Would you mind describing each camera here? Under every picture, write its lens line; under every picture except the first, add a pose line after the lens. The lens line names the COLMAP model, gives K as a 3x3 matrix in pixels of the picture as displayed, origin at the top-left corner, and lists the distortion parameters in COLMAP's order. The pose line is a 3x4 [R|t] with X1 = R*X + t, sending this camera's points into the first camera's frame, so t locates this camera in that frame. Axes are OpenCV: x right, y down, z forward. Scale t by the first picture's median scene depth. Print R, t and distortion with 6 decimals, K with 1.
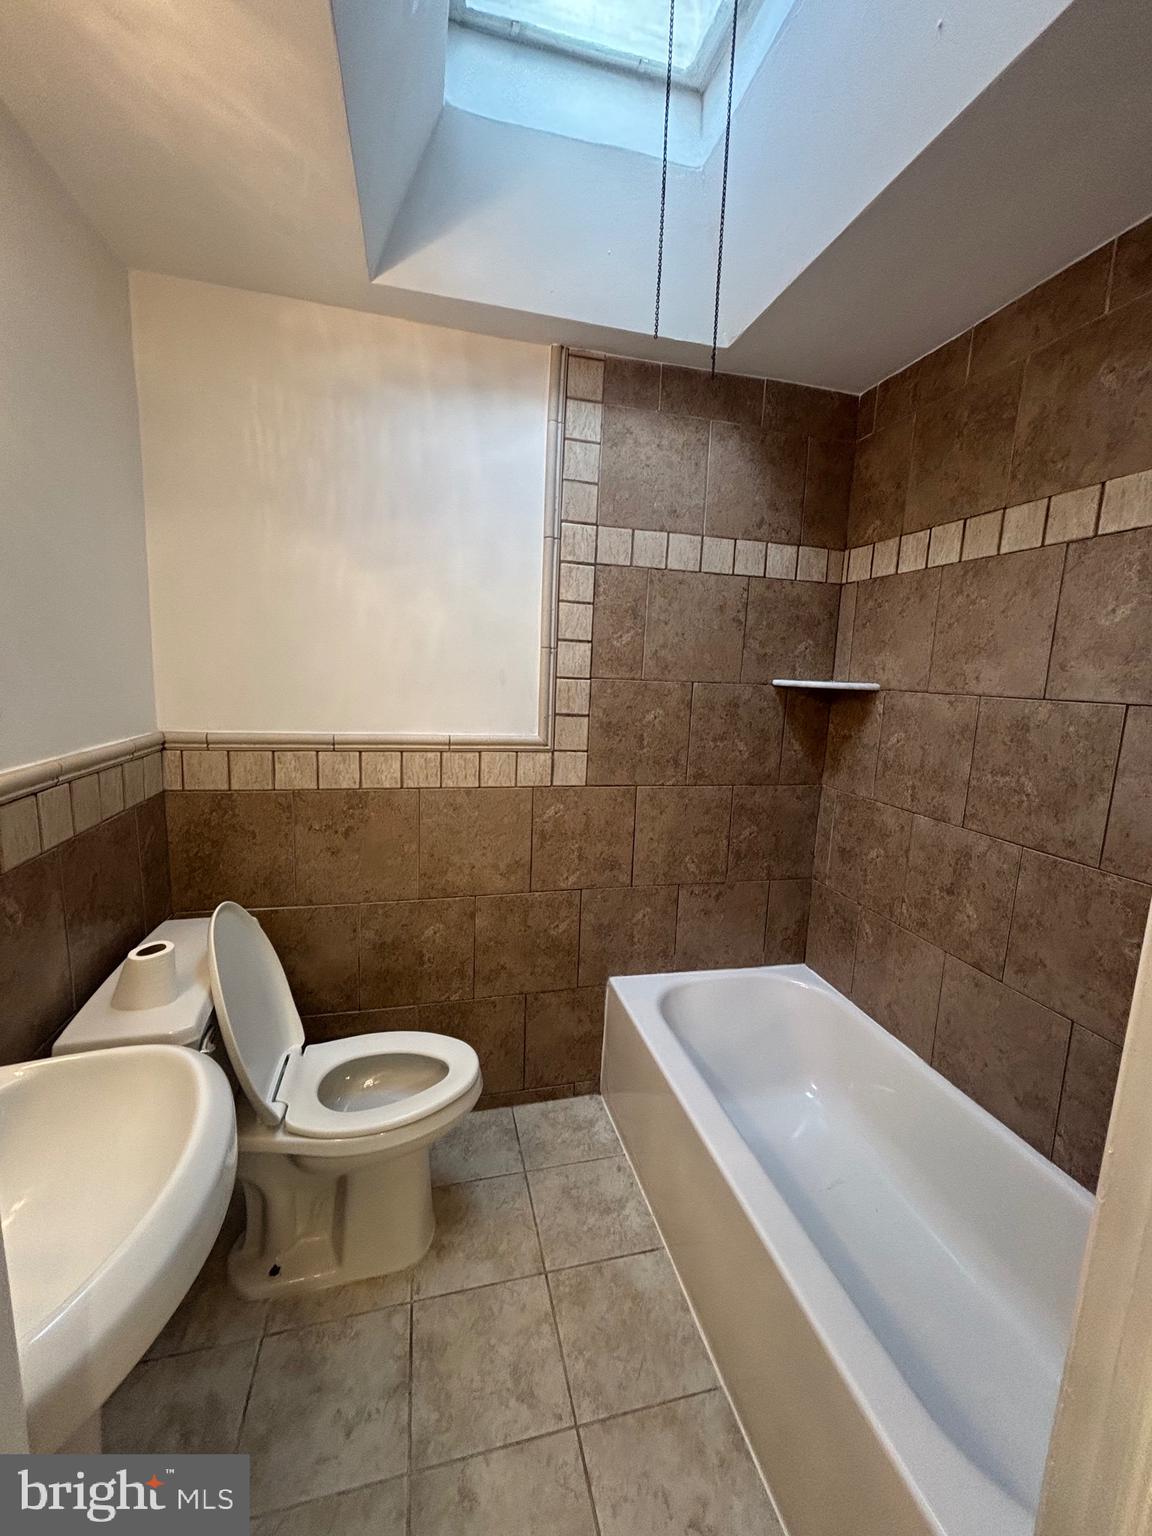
lens RADIAL K [[622.1, 0, 582.6], [0, 622.1, 769.4], [0, 0, 1]] dist [-0.001675, -0.000535]
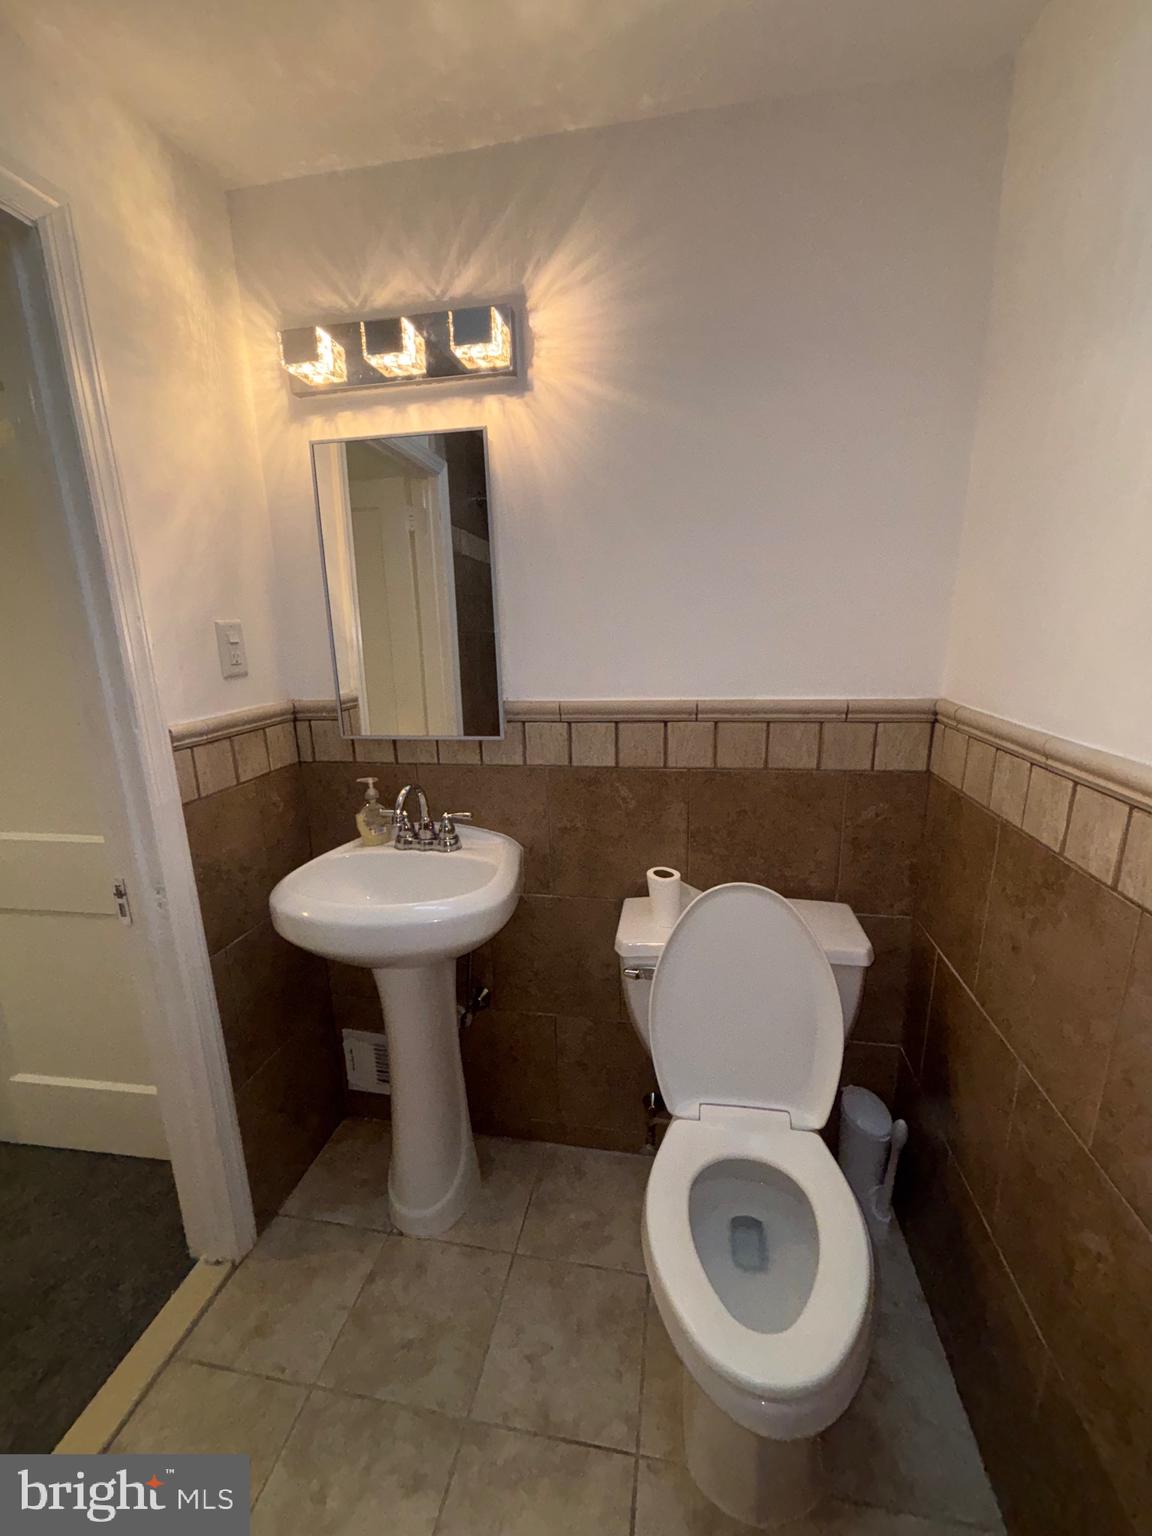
lens RADIAL K [[622.1, 0, 582.6], [0, 622.1, 769.4], [0, 0, 1]] dist [-0.001675, -0.000535]
pose [[-0.423606, 0.176766, -0.888432, 0.281986], [-0.145233, 0.954835, 0.259226, -0.132555], [0.894128, 0.238839, -0.378802, 1.038289]]
